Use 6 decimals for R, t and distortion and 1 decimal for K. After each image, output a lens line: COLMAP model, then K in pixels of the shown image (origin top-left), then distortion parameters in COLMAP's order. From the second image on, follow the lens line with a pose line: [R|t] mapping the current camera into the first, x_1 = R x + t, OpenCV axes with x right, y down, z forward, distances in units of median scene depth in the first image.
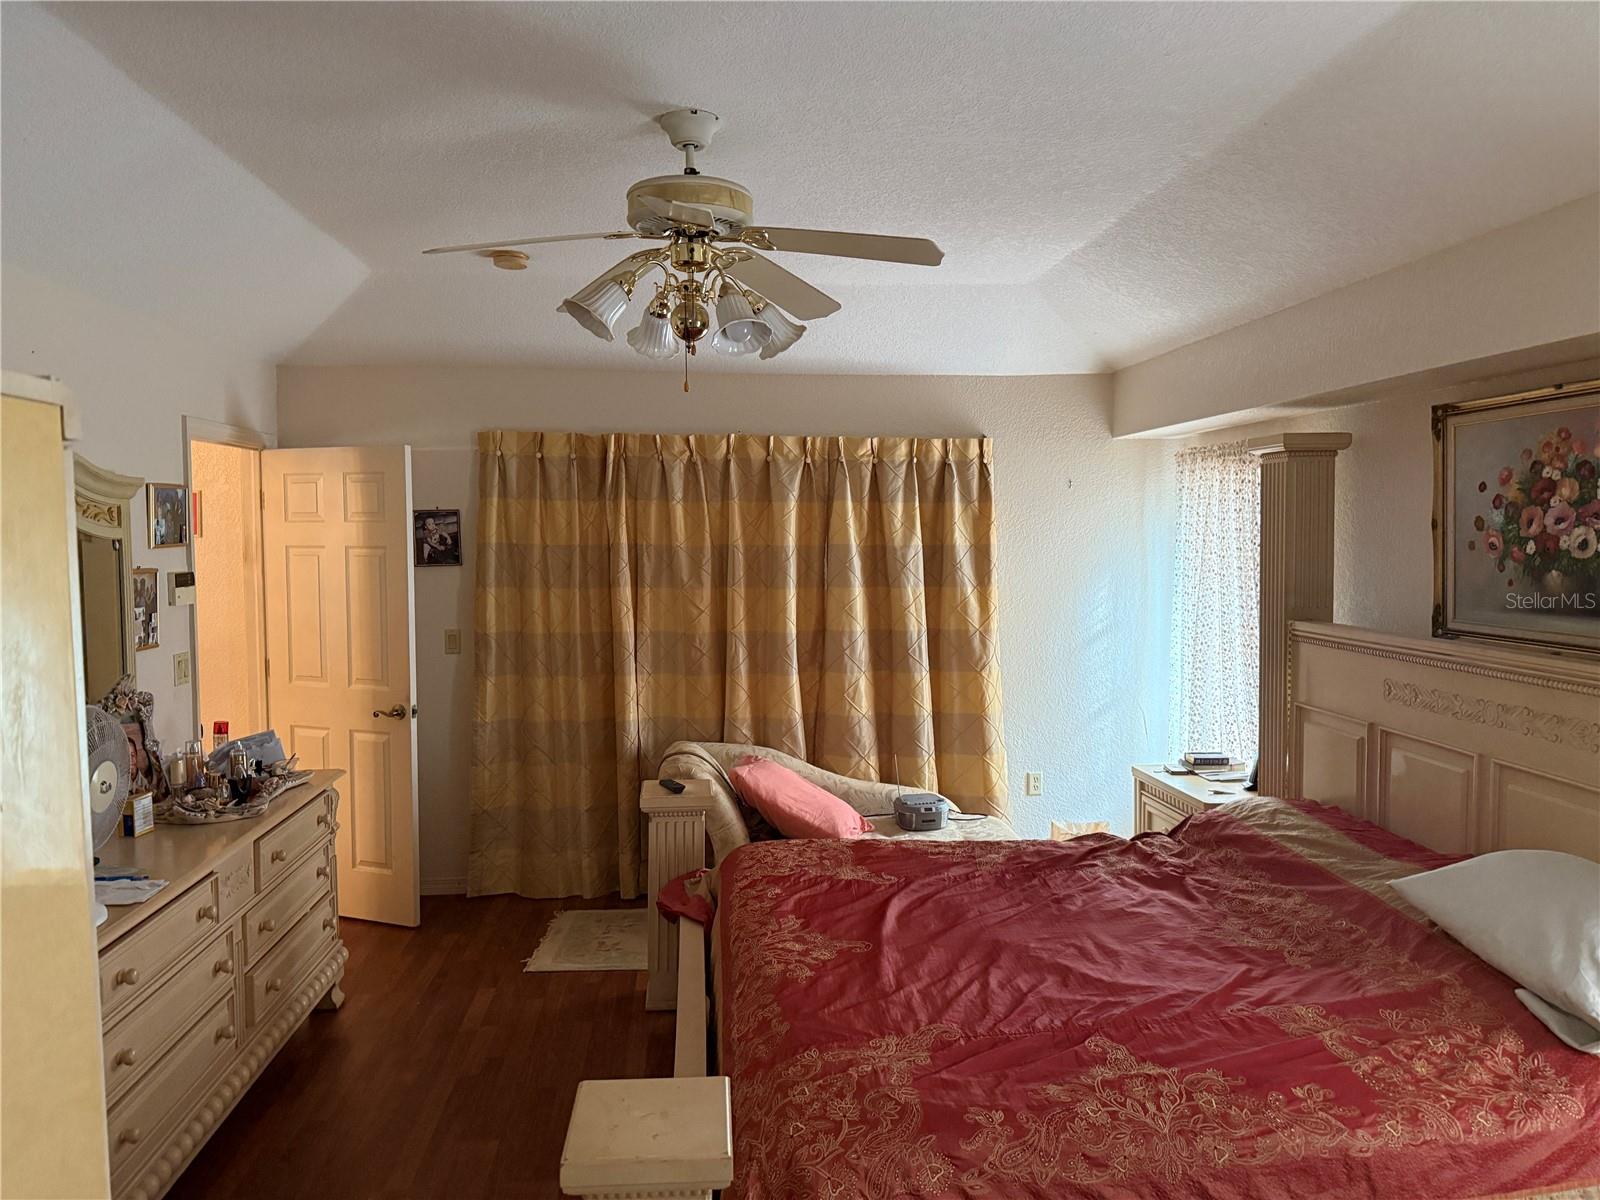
lens RADIAL K [[1120.4, 0, 800.0], [0, 1120.4, 600.0], [0, 0, 1]] dist [0.084254, -0.135673]
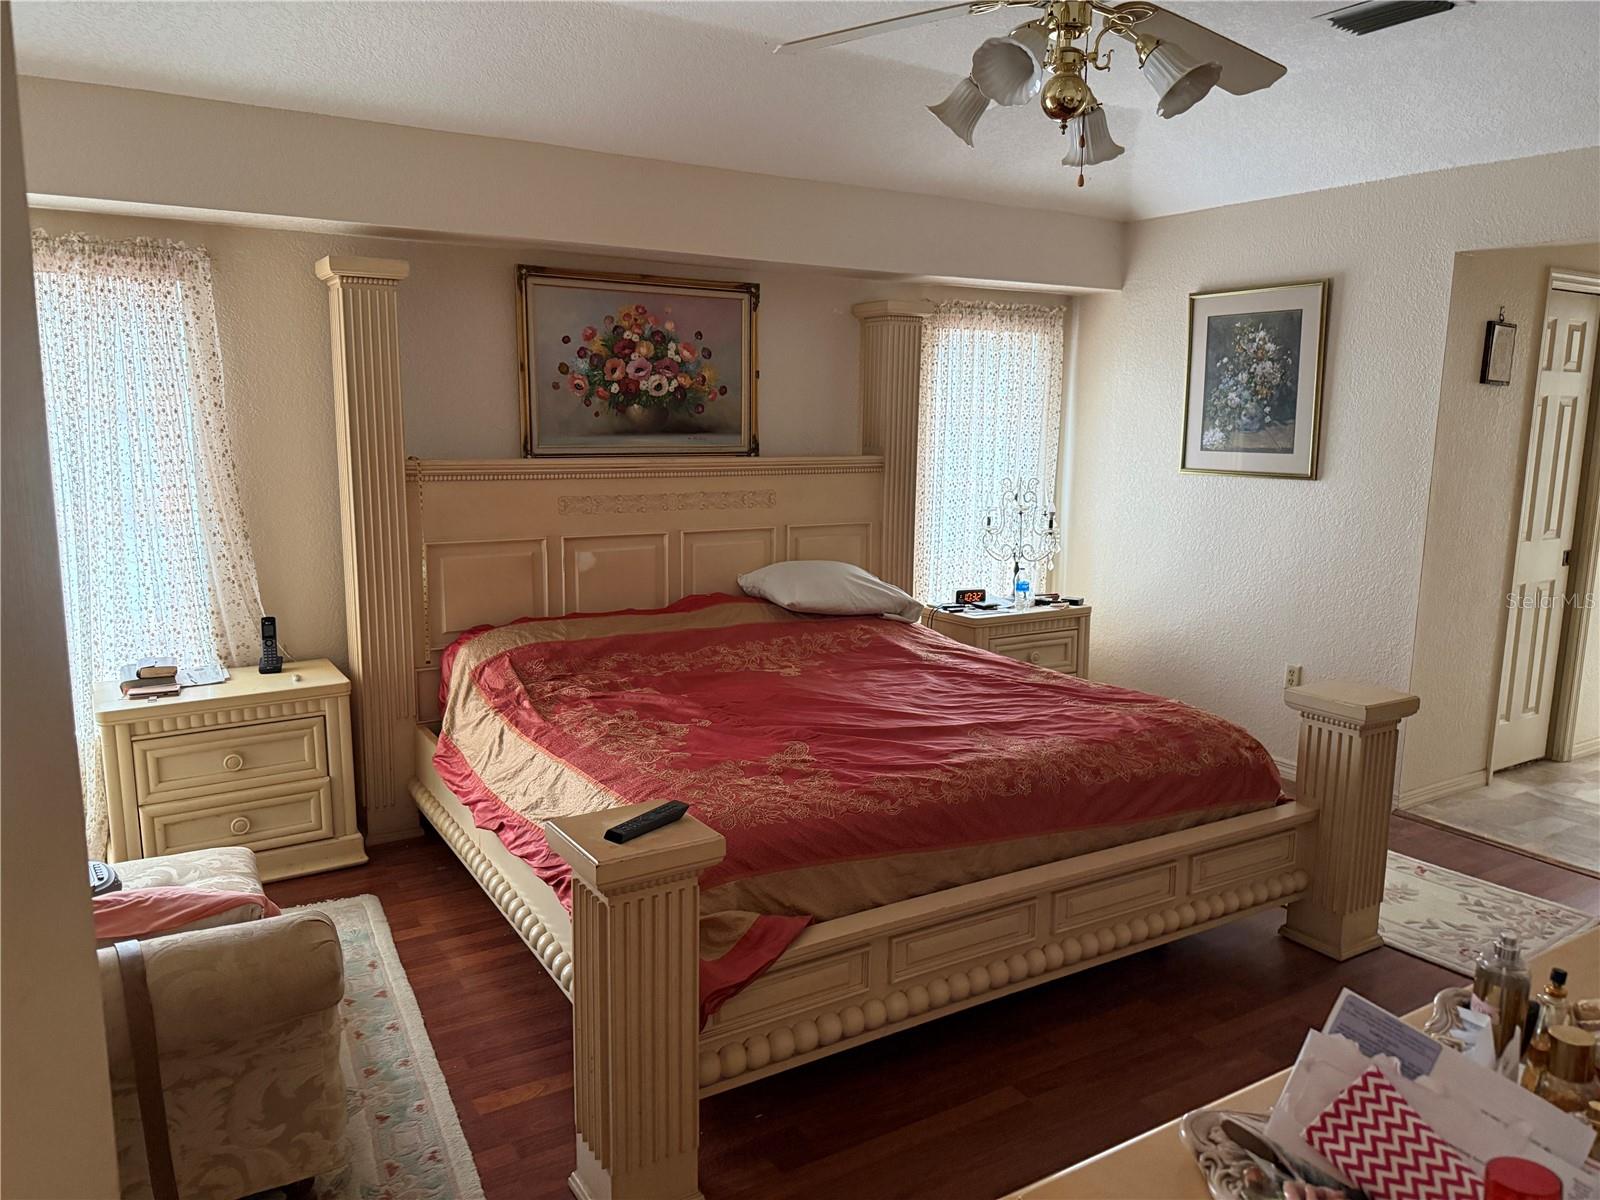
lens RADIAL K [[1133.3, 0, 760.2], [0, 1133.3, 580.2], [0, 0, 1]] dist [0.147771, -0.171895]
pose [[-0.419594, -0.138863, 0.897027, -0.752506], [0.039533, 0.984496, 0.170896, -0.047067], [-0.906851, 0.107169, -0.407599, 1.459720]]
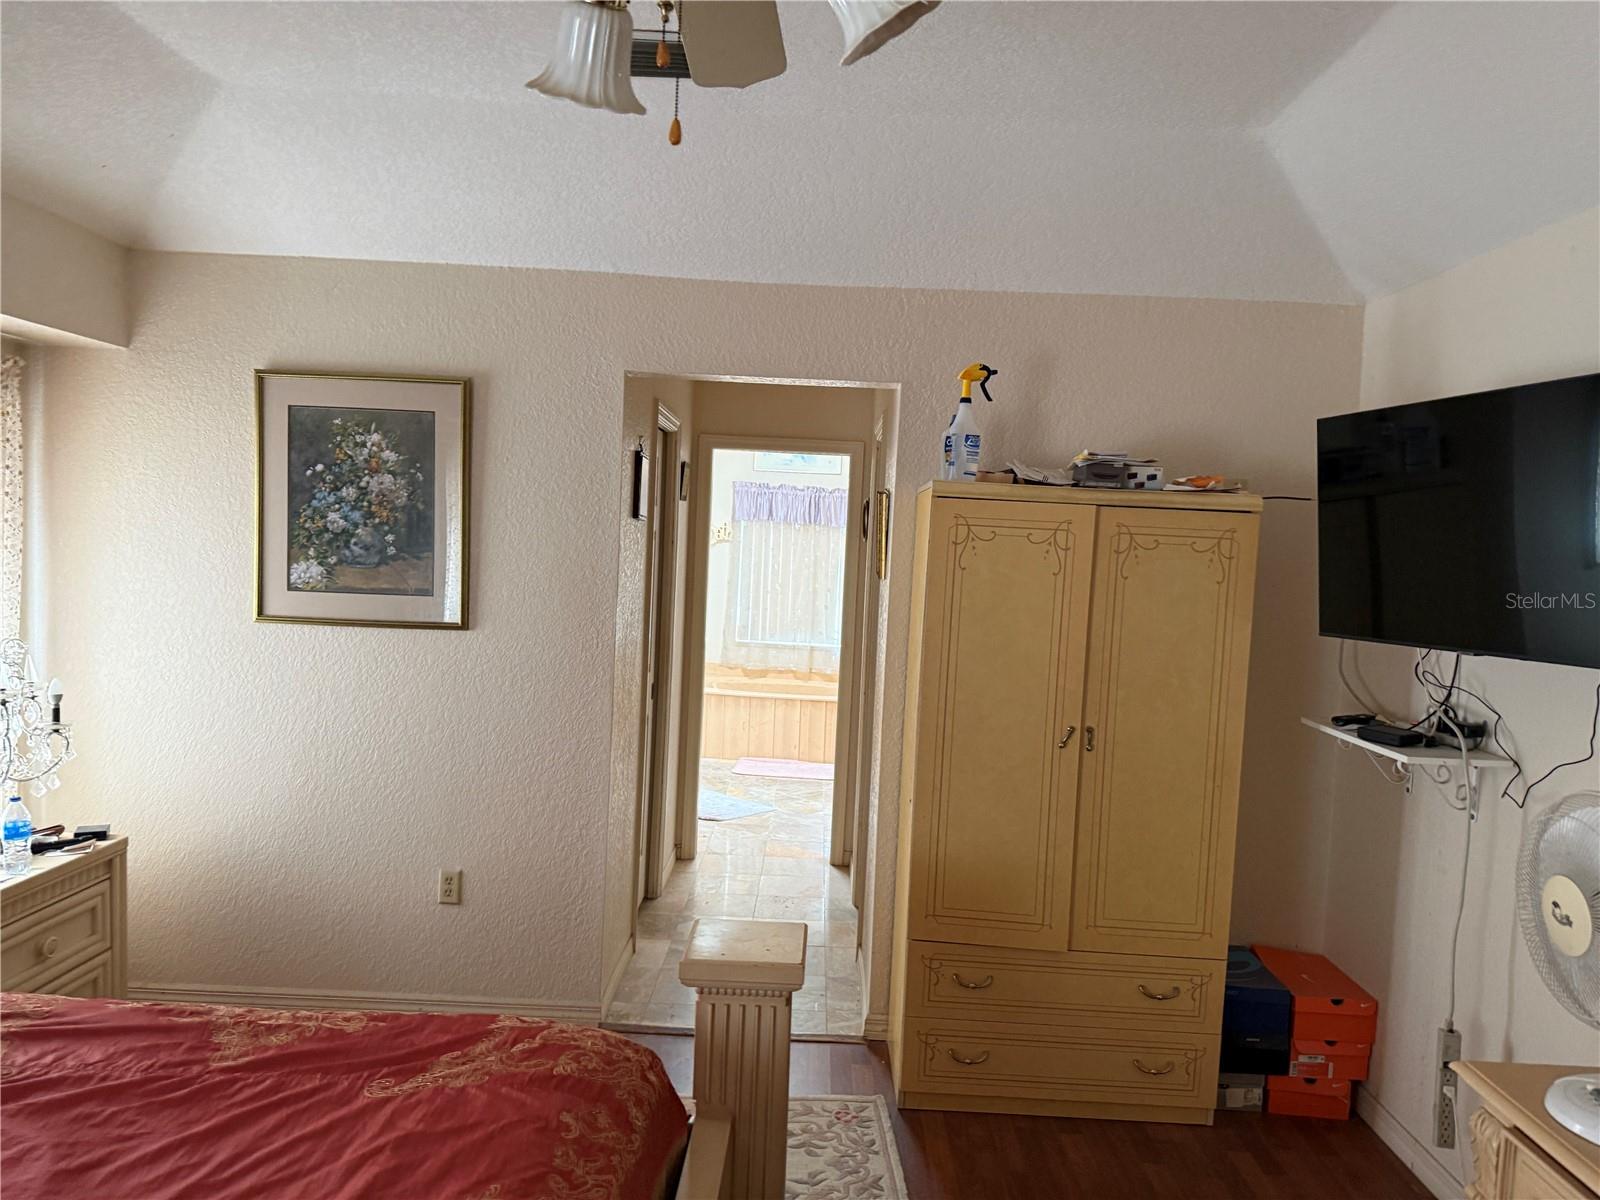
lens RADIAL K [[1120.4, 0, 800.0], [0, 1120.4, 600.0], [0, 0, 1]] dist [0.084254, -0.135673]
pose [[-0.993423, -0.047984, 0.103964, -0.178171], [-0.036784, 0.993568, 0.107093, -0.054299], [-0.108435, 0.102564, -0.988799, 1.284165]]
